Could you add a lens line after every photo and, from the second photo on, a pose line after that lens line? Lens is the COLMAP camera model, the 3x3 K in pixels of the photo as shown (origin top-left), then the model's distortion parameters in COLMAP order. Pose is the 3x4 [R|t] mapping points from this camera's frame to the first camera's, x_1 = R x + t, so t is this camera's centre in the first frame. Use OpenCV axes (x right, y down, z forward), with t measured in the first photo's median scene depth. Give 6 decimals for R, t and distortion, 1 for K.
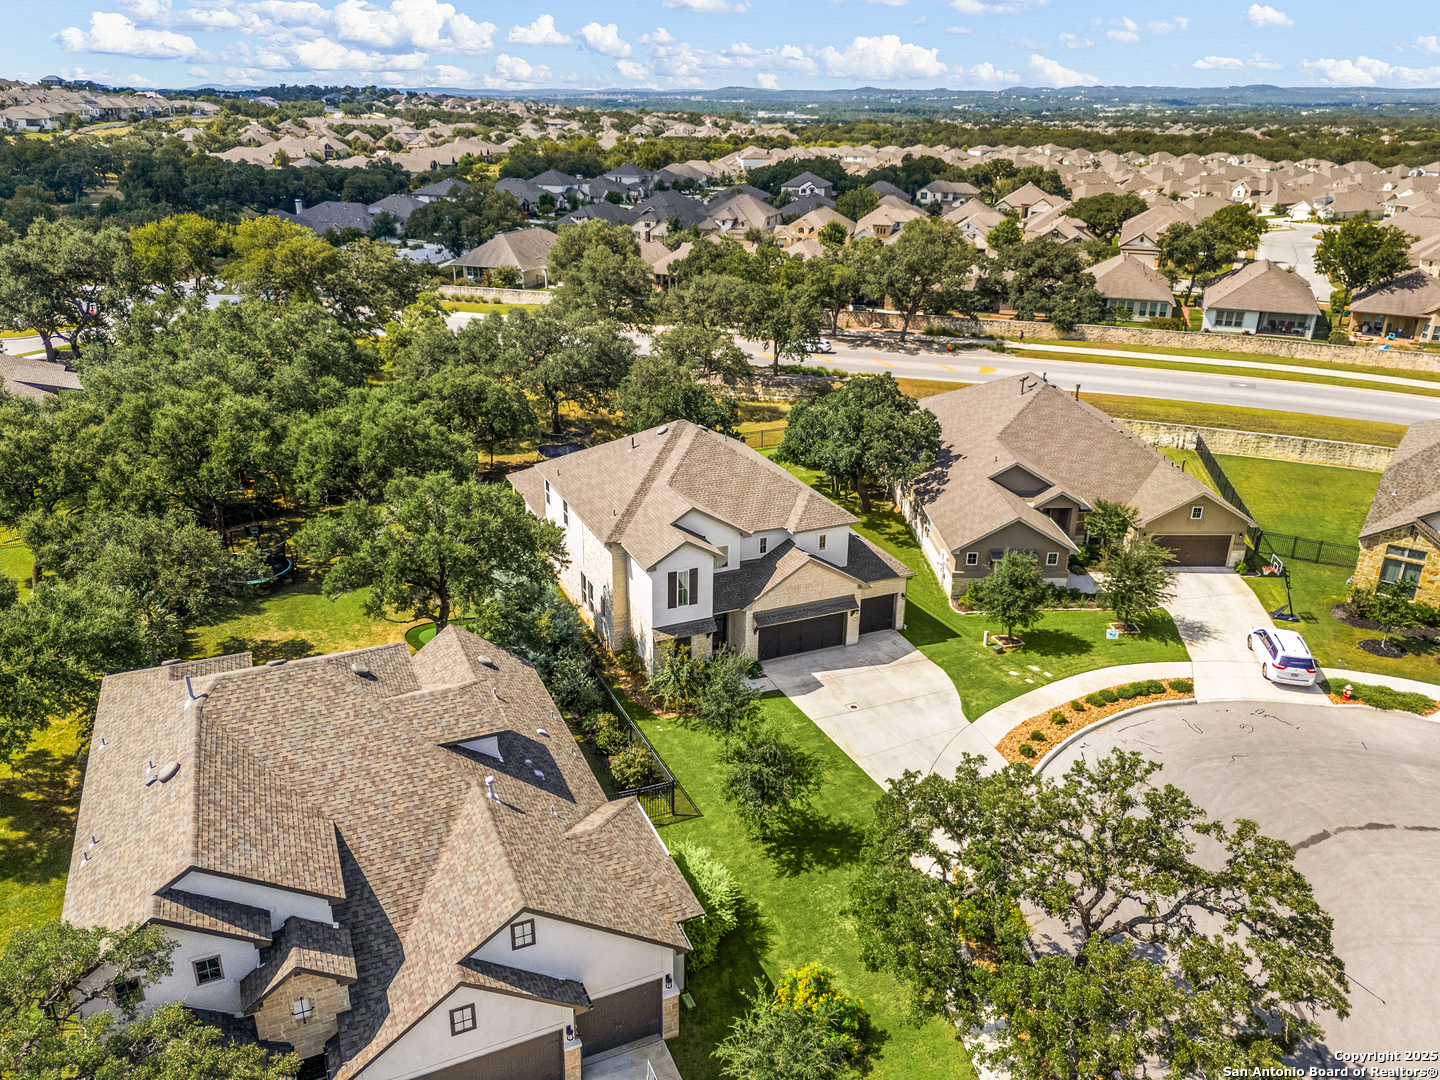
lens RADIAL K [[1085.2, 0, 720.0], [0, 1085.2, 540.0], [0, 0, 1]] dist [0.051412, -0.032389]
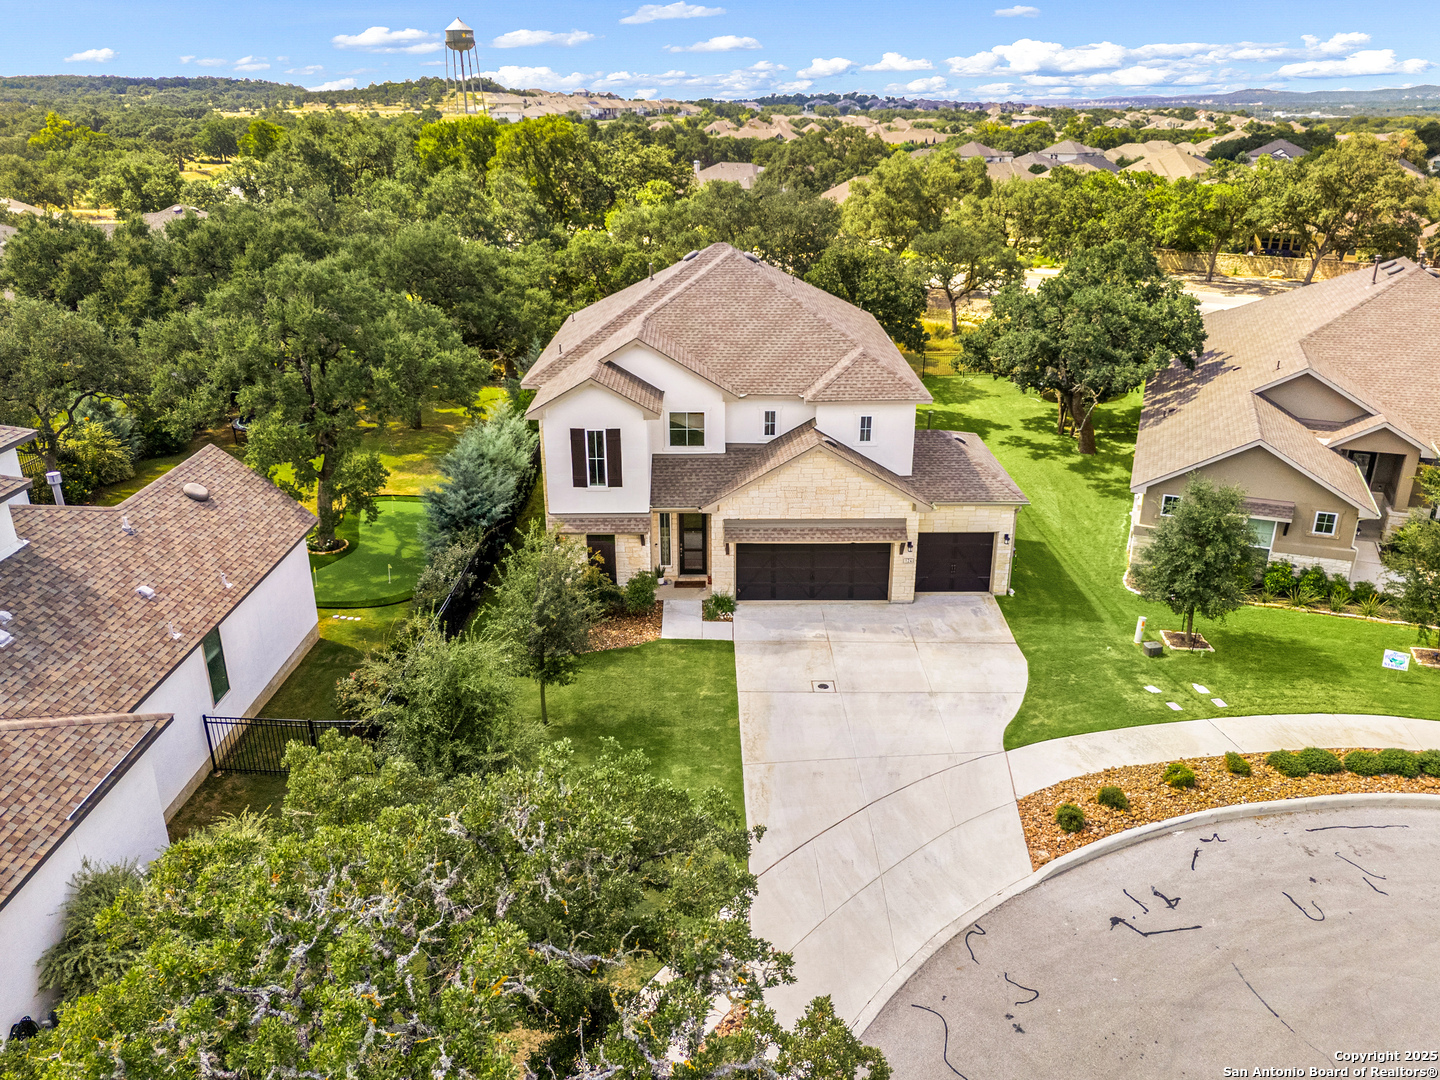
lens RADIAL K [[1084.4, 0, 722.7], [0, 1084.4, 540.4], [0, 0, 1]] dist [0.039810, -0.024360]
pose [[0.915449, 0.132537, -0.379983, 0.243847], [-0.136977, 0.990454, 0.015464, 0.062178], [0.378405, 0.037892, 0.924864, 0.365478]]
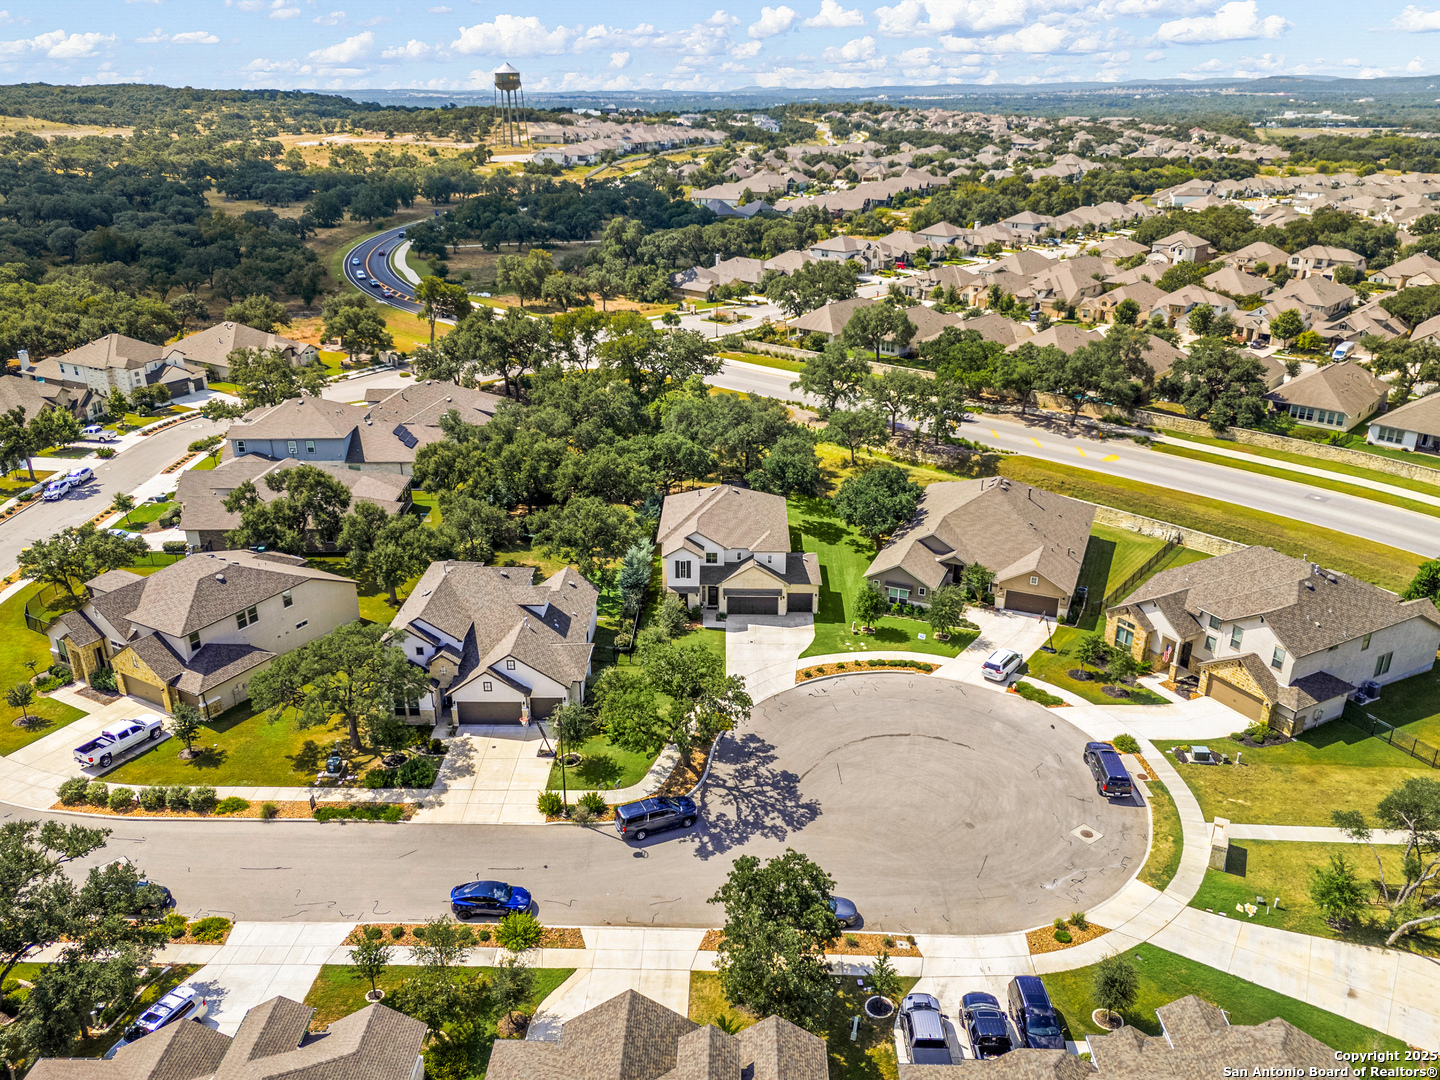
lens RADIAL K [[1089.6, 0, 716.9], [0, 1089.6, 539.9], [0, 0, 1]] dist [0.095852, -0.120142]
pose [[0.905208, 0.150316, -0.397496, 0.708046], [-0.147912, 0.988312, 0.036902, -0.081485], [0.398397, 0.025391, 0.916862, -0.734505]]
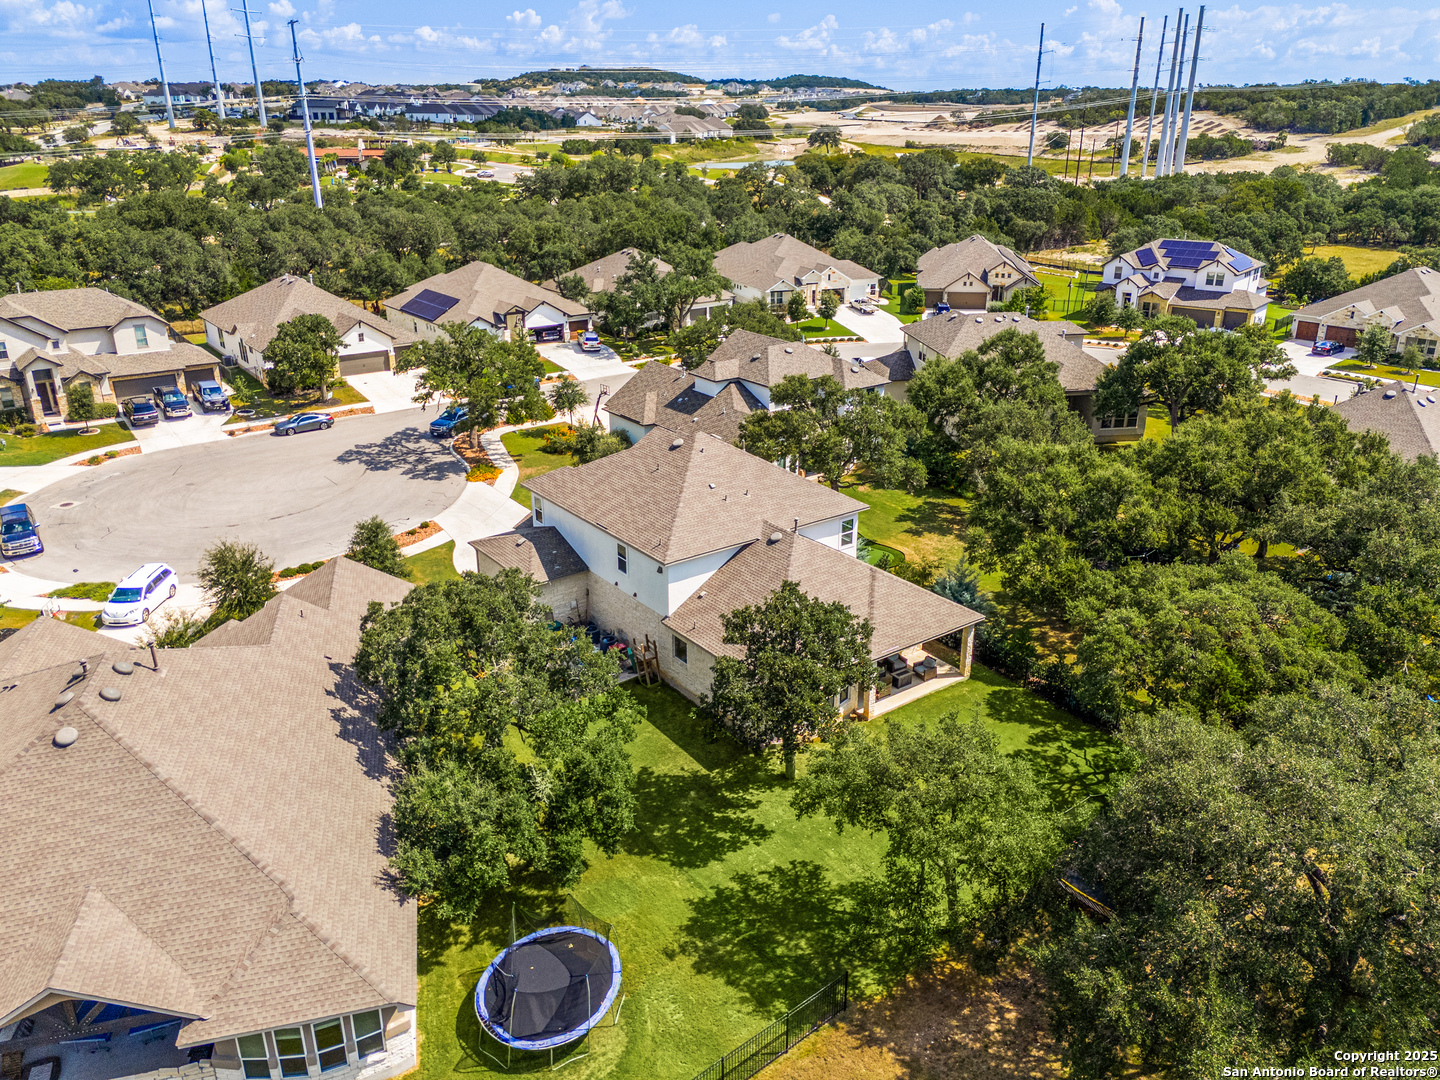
lens RADIAL K [[1050.7, 0, 740.3], [0, 1050.7, 521.8], [0, 0, 1]] dist [0.004790, 0.005272]
pose [[-0.971786, 0.063495, -0.227156, 0.145713], [-0.109444, 0.731735, 0.672745, -0.676394], [0.208934, 0.678626, -0.704141, 1.683952]]
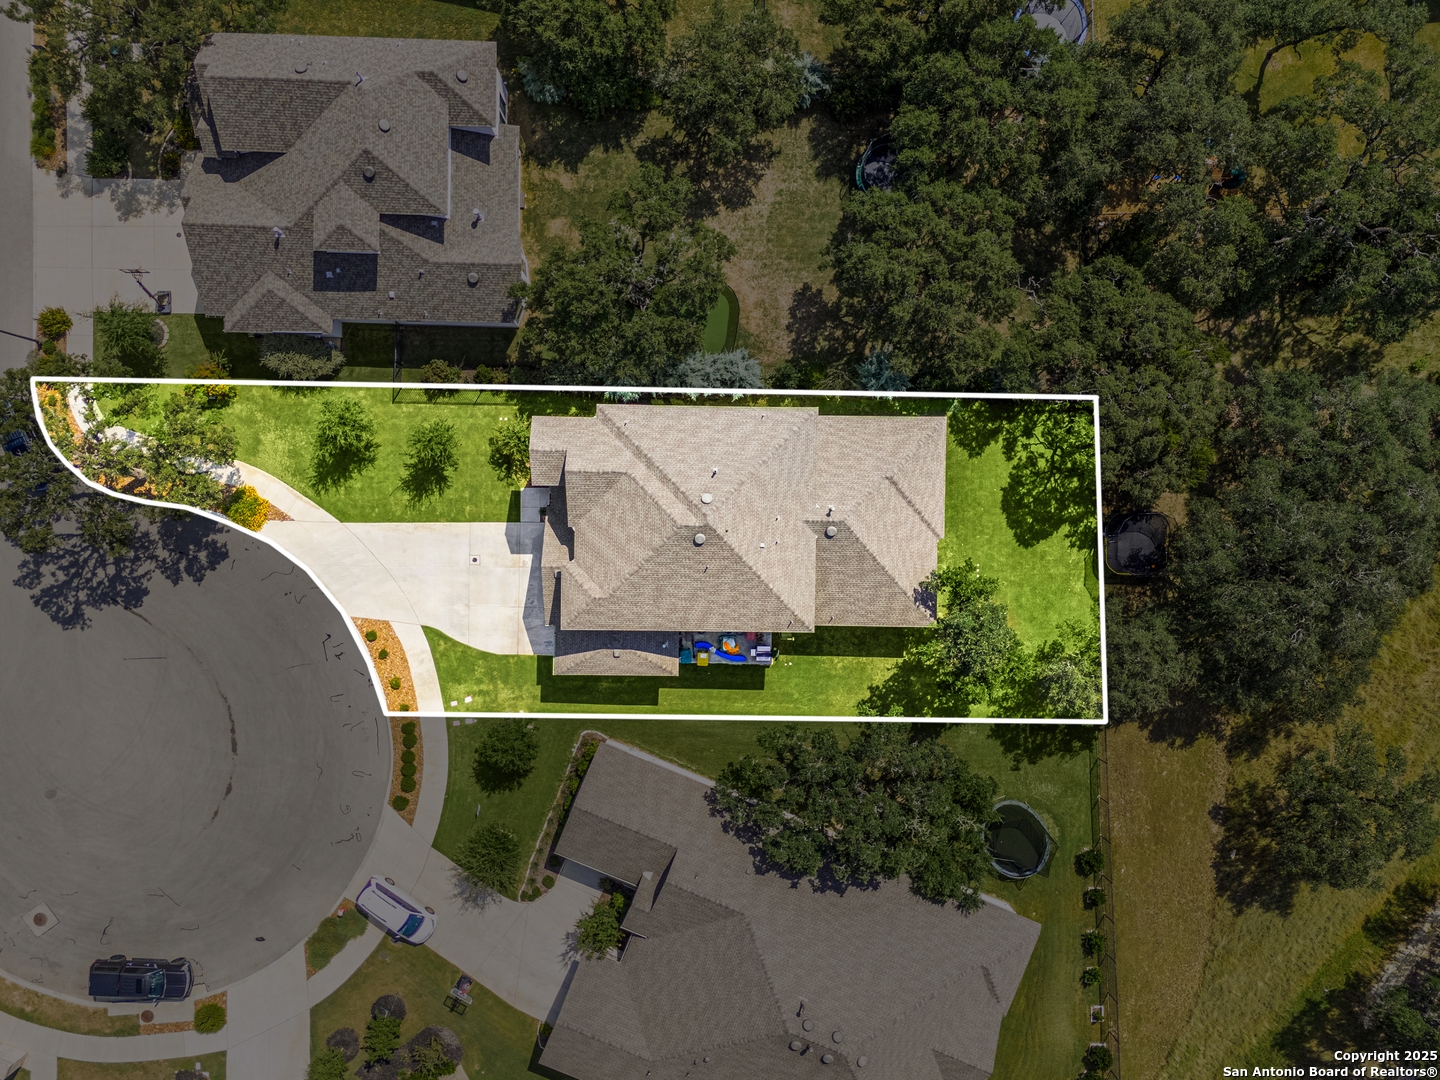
lens RADIAL K [[1050.7, 0, 740.3], [0, 1050.7, 521.8], [0, 0, 1]] dist [0.004790, 0.005272]
pose [[-0.417910, 0.908193, -0.023165, -0.024029], [-0.373675, -0.148596, 0.915580, -0.990825], [0.828081, 0.391286, 0.401469, 0.620886]]
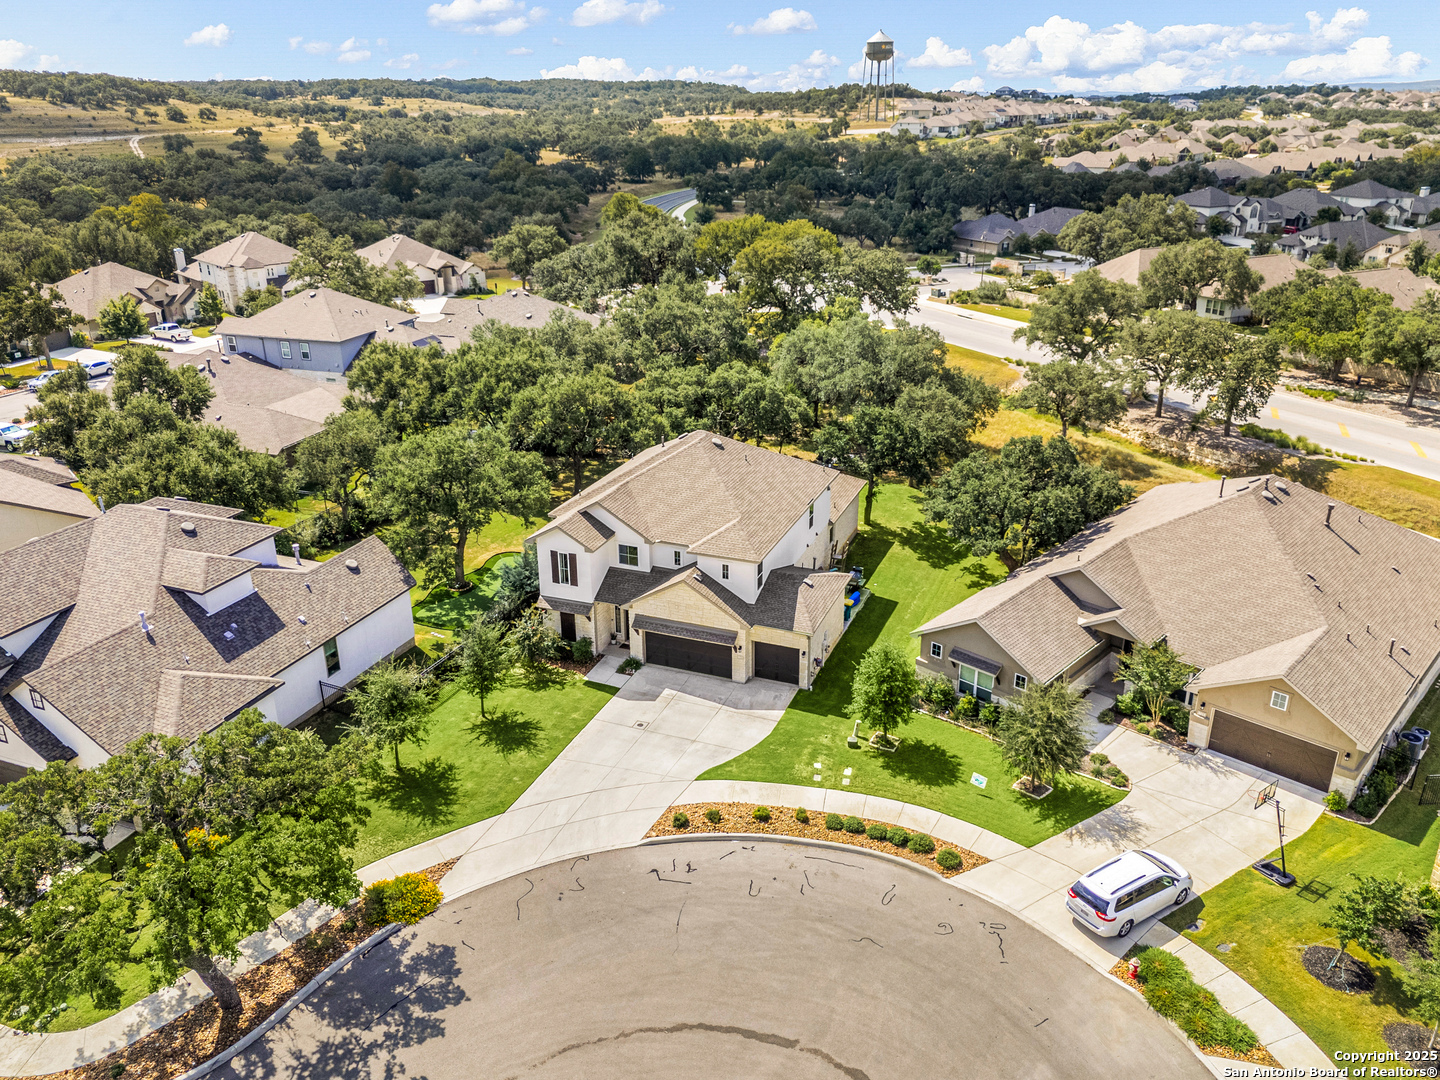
lens RADIAL K [[1085.2, 0, 720.0], [0, 1085.2, 540.0], [0, 0, 1]] dist [0.051412, -0.032389]
pose [[0.702002, 0.253077, -0.665691, 0.689436], [-0.253306, 0.962335, 0.098729, -0.113416], [0.665604, 0.099316, 0.739667, 0.236399]]
